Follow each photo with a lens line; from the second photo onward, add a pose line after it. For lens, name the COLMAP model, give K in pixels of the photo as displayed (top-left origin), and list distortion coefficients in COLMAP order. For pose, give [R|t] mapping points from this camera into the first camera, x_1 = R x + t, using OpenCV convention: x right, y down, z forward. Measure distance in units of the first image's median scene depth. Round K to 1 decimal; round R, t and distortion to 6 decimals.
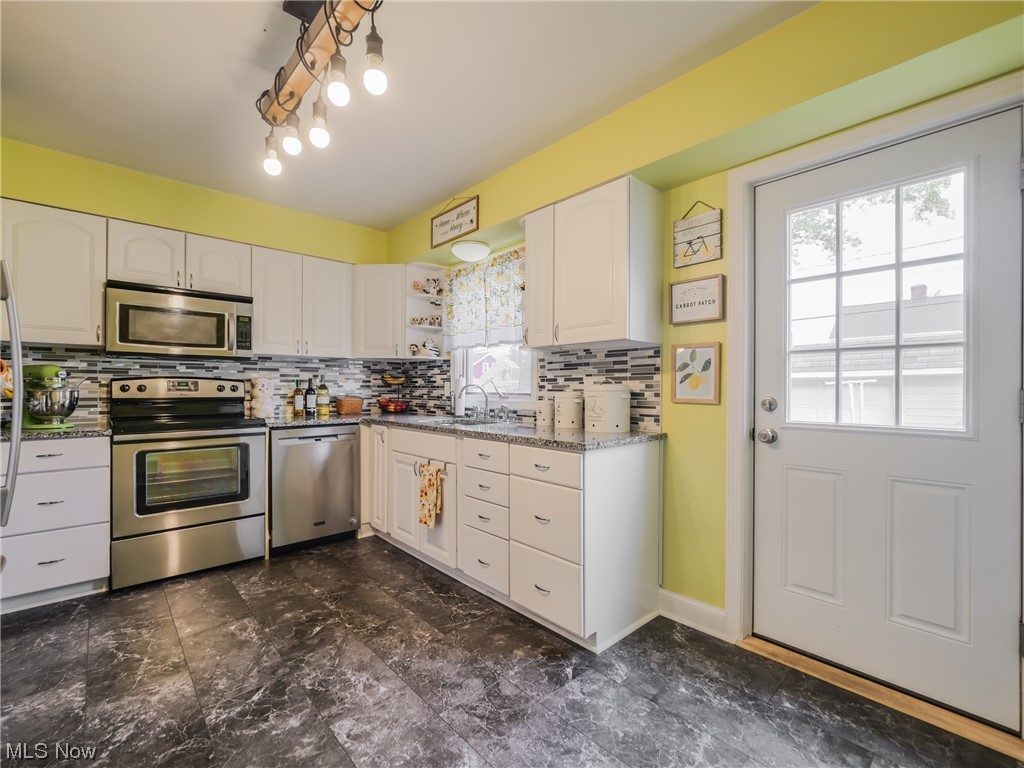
lens RADIAL K [[450.4, 0, 514.2], [0, 450.4, 387.7], [0, 0, 1]] dist [-0.007883, 0.000815]
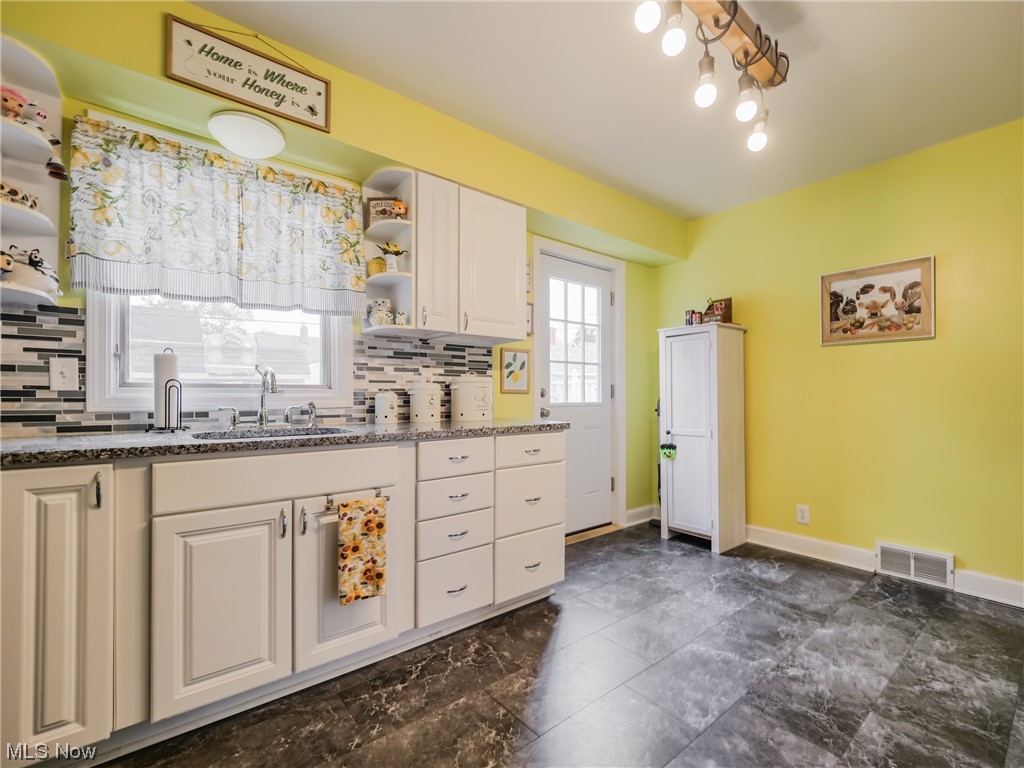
lens RADIAL K [[450.4, 0, 513.8], [0, 450.4, 390.2], [0, 0, 1]] dist [-0.007883, 0.000815]
pose [[0.071692, 0.006162, 0.997408, -0.788798], [-0.002765, 0.999978, -0.005979, 0.028369], [-0.997423, -0.002330, 0.071707, 0.758606]]
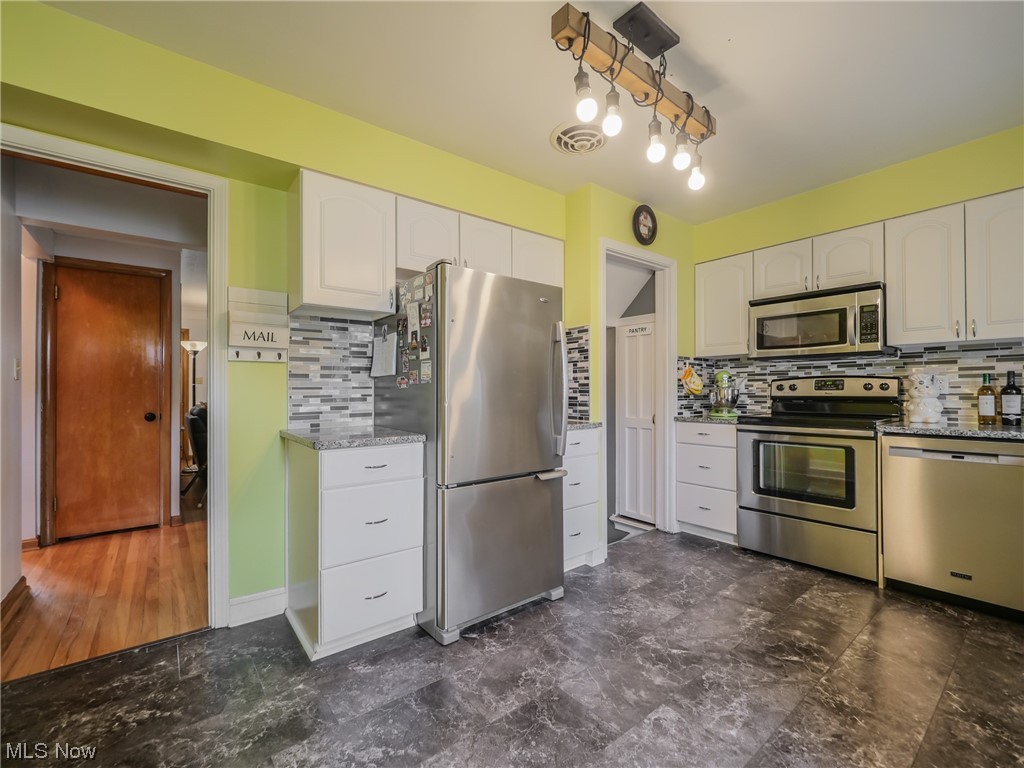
lens RADIAL K [[450.4, 0, 512.3], [0, 450.4, 385.3], [0, 0, 1]] dist [-0.007883, 0.000815]
pose [[-0.070900, -0.016489, -0.997347, 0.387449], [0.002713, 0.999856, -0.016723, 0.014346], [0.997480, -0.003892, -0.070845, 0.415170]]
